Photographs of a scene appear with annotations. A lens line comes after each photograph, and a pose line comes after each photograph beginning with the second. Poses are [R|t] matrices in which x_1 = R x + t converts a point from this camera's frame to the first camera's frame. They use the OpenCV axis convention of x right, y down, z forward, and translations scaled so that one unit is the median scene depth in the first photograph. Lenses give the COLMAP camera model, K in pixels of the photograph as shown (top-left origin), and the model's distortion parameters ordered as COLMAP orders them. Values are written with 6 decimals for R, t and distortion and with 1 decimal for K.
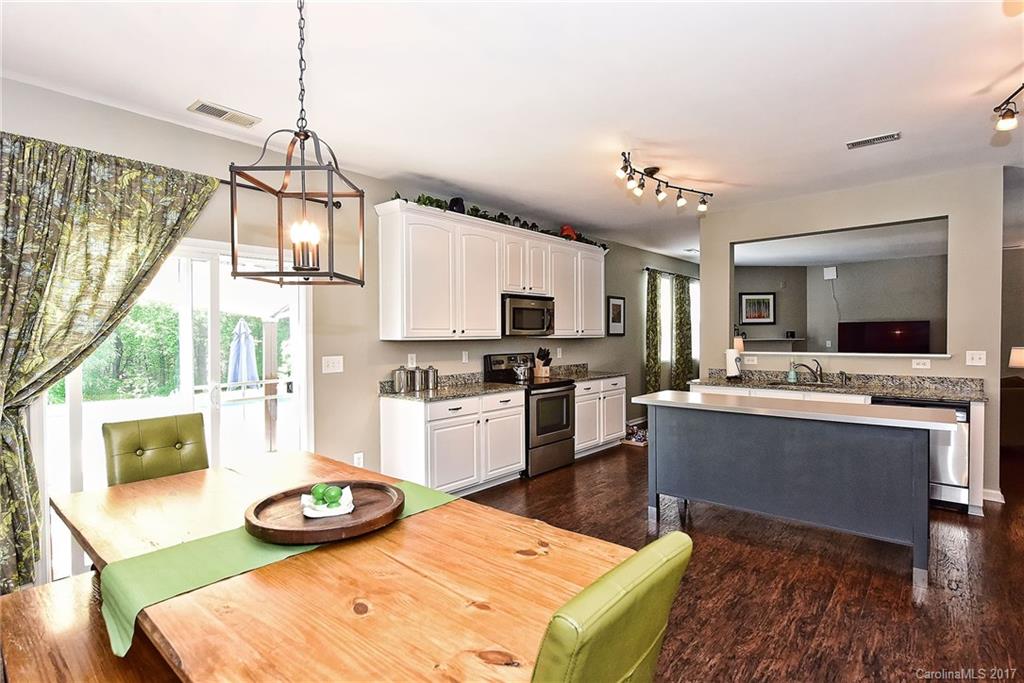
lens RADIAL K [[507.8, 0, 512.0], [0, 507.8, 341.5], [0, 0, 1]] dist [0.000161, -0.000093]
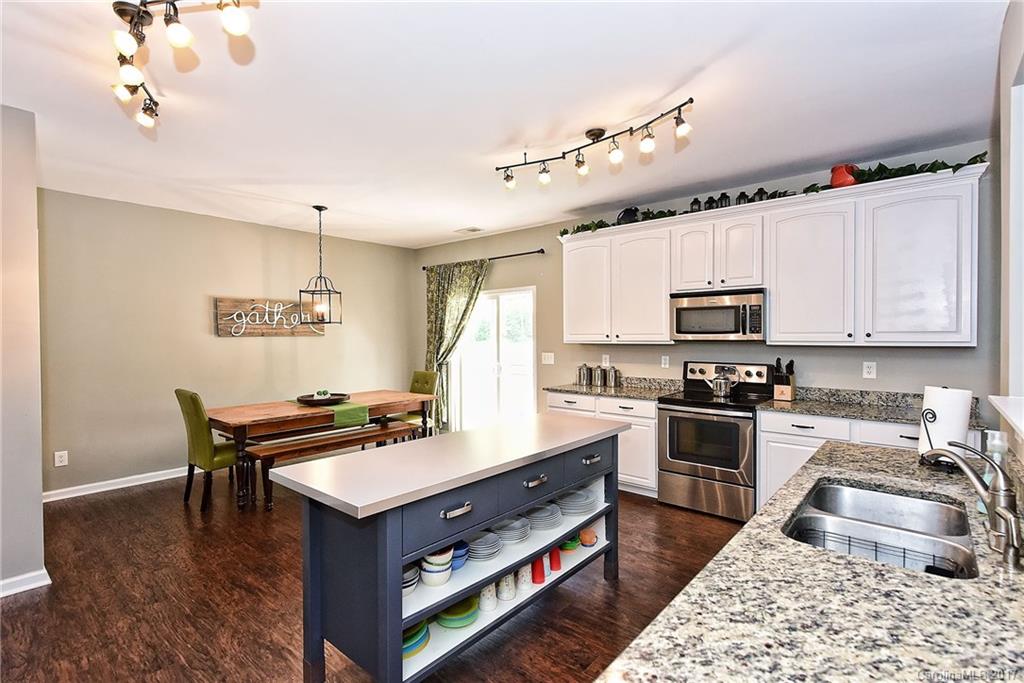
lens RADIAL K [[484.3, 0, 512.0], [0, 484.3, 341.5], [0, 0, 1]] dist [-0.002229, -0.000836]
pose [[-0.005494, 0.017375, -0.999834, 0.832919], [-0.012259, 0.999773, 0.017441, -0.021526], [0.999910, 0.012353, -0.005280, 0.711943]]
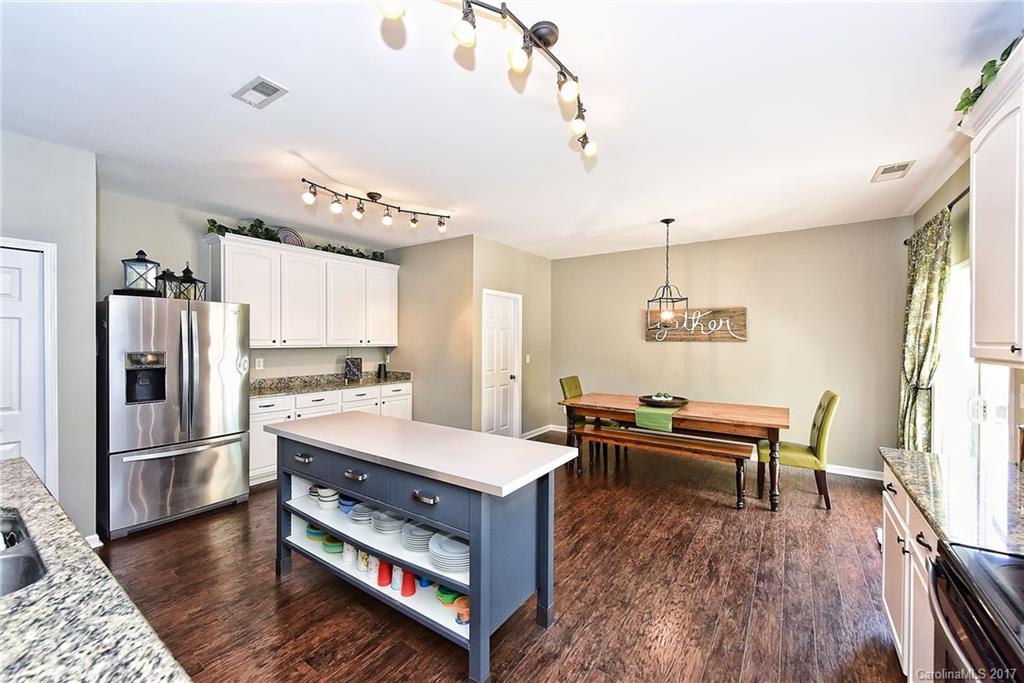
lens RADIAL K [[405.8, 0, 512.0], [0, 405.8, 341.5], [0, 0, 1]] dist [-0.003009, -0.002405]
pose [[-0.994498, -0.000145, -0.104753, 0.289604], [-0.002194, 0.999809, 0.019446, -0.026521], [0.104730, 0.019569, -0.994308, 1.137487]]
